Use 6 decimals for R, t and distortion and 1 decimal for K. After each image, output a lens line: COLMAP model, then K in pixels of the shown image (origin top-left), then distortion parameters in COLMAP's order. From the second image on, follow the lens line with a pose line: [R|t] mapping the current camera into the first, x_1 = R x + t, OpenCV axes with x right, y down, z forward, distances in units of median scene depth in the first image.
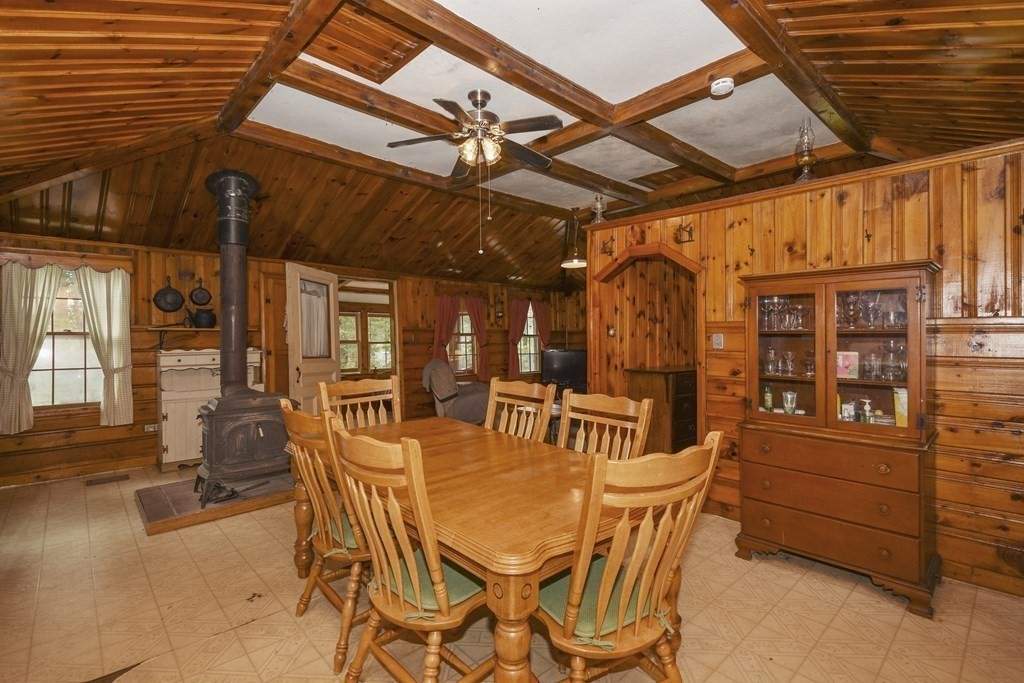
lens RADIAL K [[476.5, 0, 508.4], [0, 476.5, 336.9], [0, 0, 1]] dist [0.027382, -0.001005]
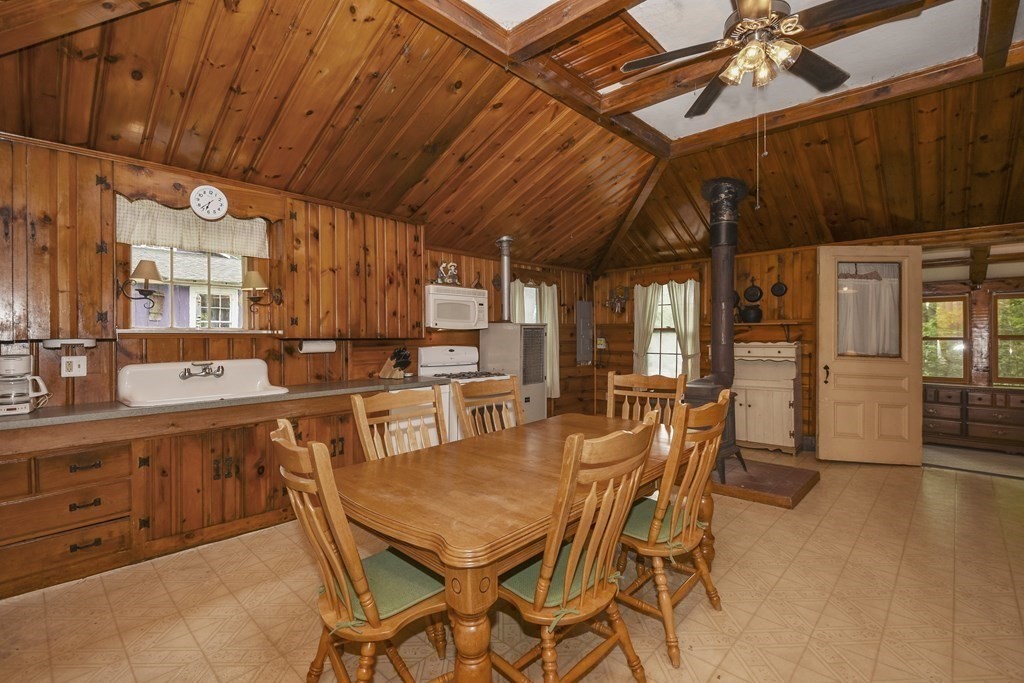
lens RADIAL K [[476.5, 0, 502.0], [0, 476.5, 335.5], [0, 0, 1]] dist [0.027382, -0.001005]
pose [[0.090521, 0.000919, -0.995894, 0.346435], [0.007598, 0.999970, 0.001614, 0.004184], [0.995866, -0.007713, 0.090512, 0.285862]]
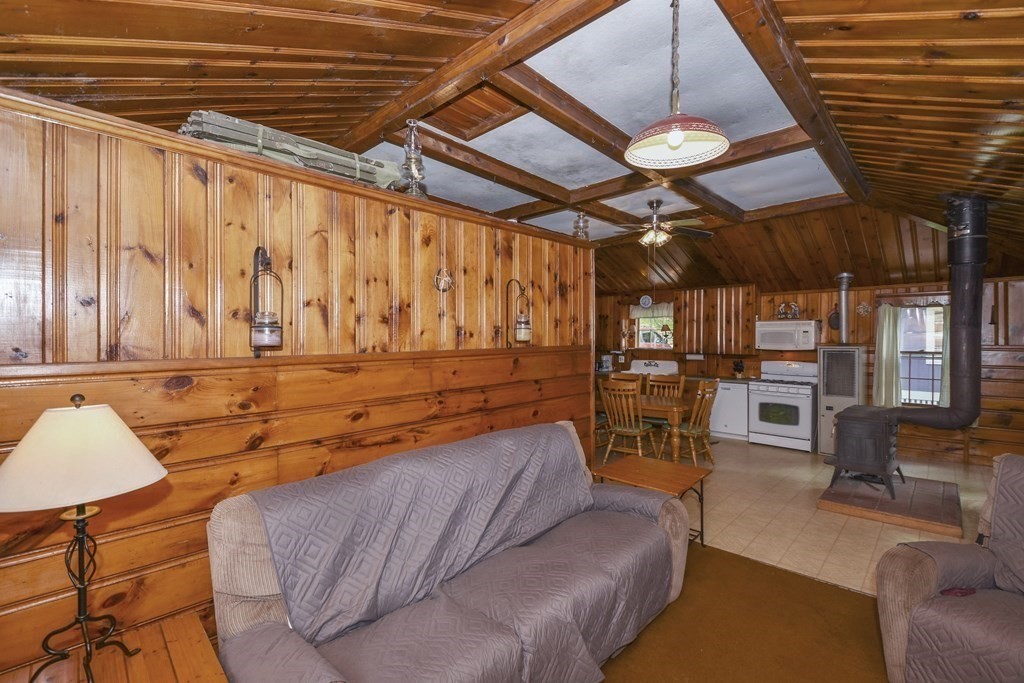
lens RADIAL K [[453.6, 0, 507.4], [0, 453.6, 338.9], [0, 0, 1]] dist [0.005401, -0.010276]
pose [[-0.997855, 0.006558, -0.065133, 0.285453], [0.006589, 0.999978, -0.000251, -0.035422], [0.065130, -0.000680, -0.997877, 1.313001]]
